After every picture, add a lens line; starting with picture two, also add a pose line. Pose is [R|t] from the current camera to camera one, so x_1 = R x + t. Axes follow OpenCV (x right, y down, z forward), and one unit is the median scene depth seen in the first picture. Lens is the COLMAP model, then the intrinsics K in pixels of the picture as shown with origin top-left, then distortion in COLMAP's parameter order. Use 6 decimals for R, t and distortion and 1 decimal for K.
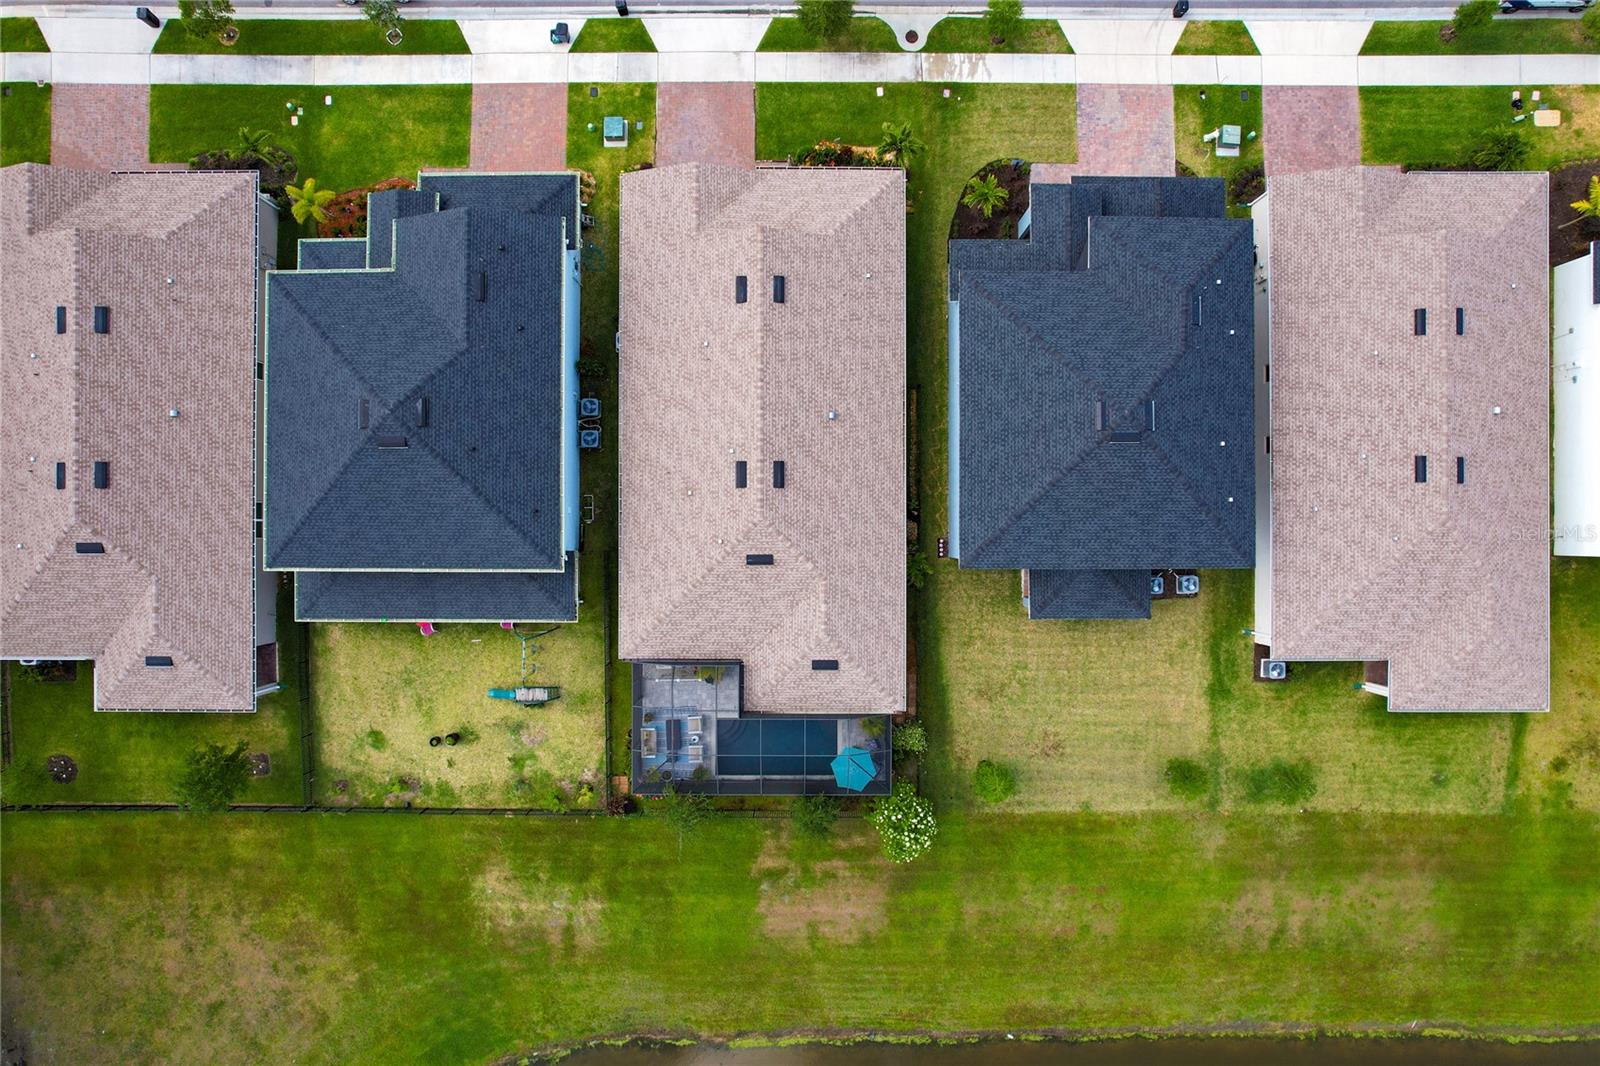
lens RADIAL K [[1025.7, 0, 800.0], [0, 1025.7, 533.0], [0, 0, 1]] dist [-0.068326, 0.055932]
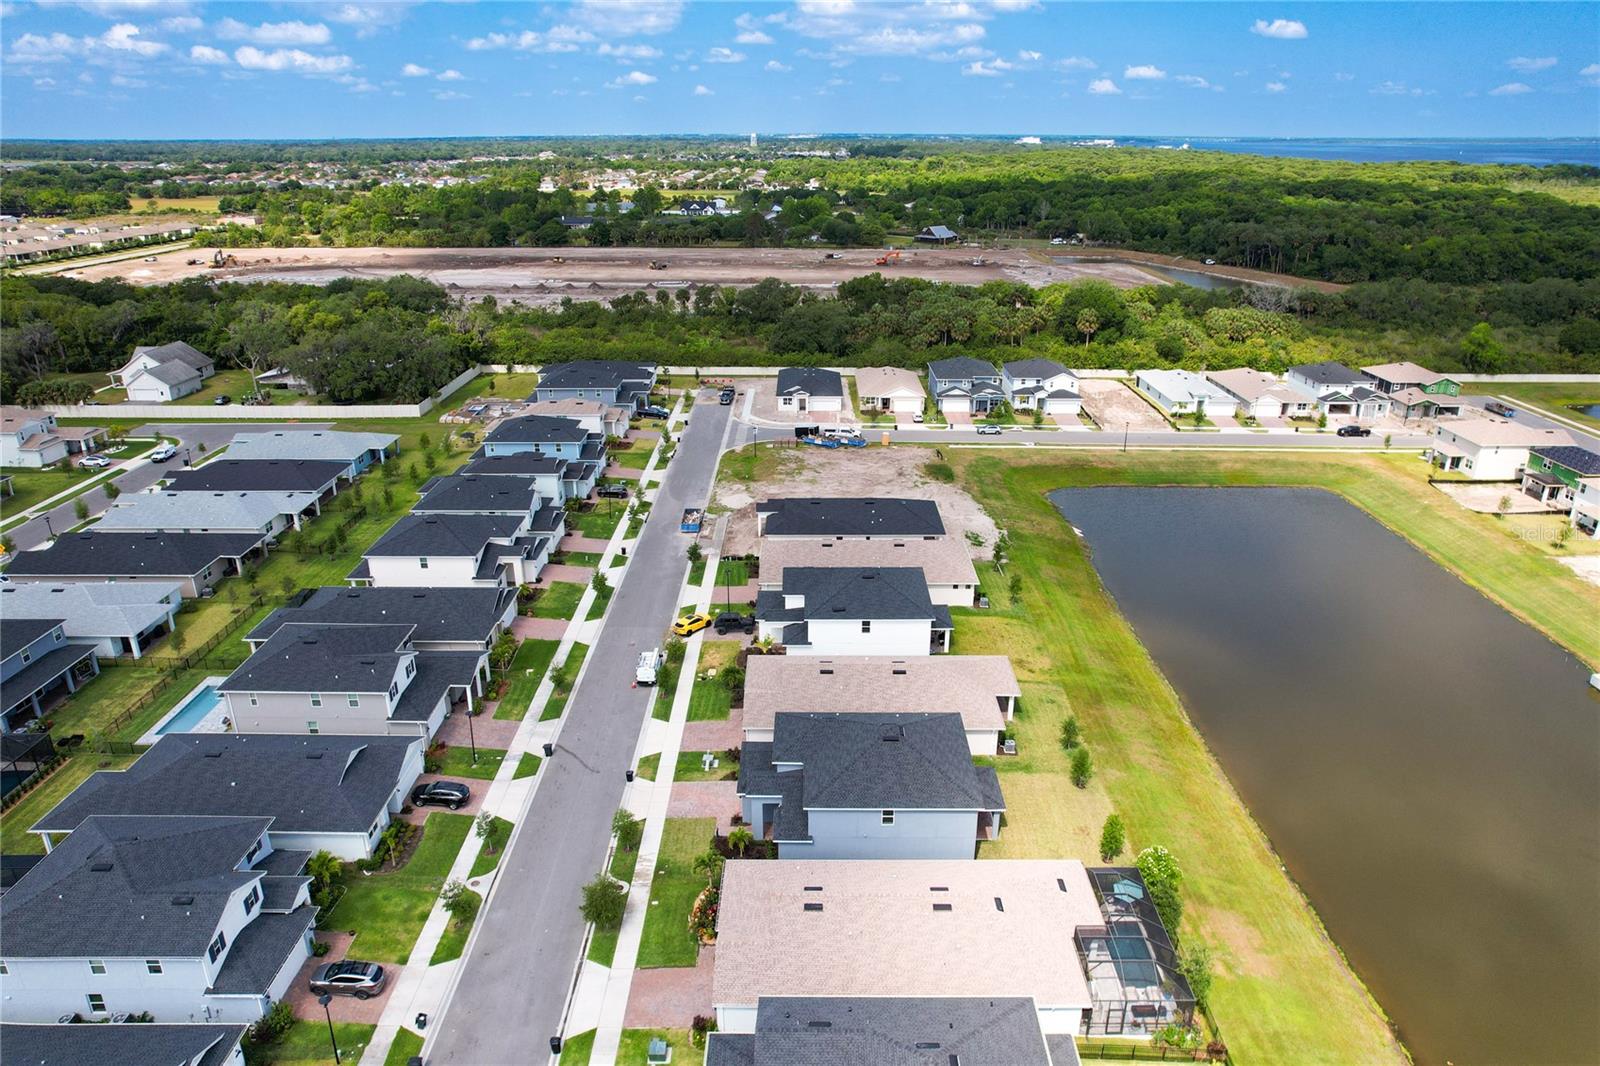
lens RADIAL K [[1025.7, 0, 800.0], [0, 1025.7, 533.0], [0, 0, 1]] dist [-0.068326, 0.055932]
pose [[0.007920, -0.366787, 0.930271, -1.062514], [0.999969, 0.002645, -0.007470, -0.220589], [0.000280, 0.930301, 0.366796, -0.011942]]
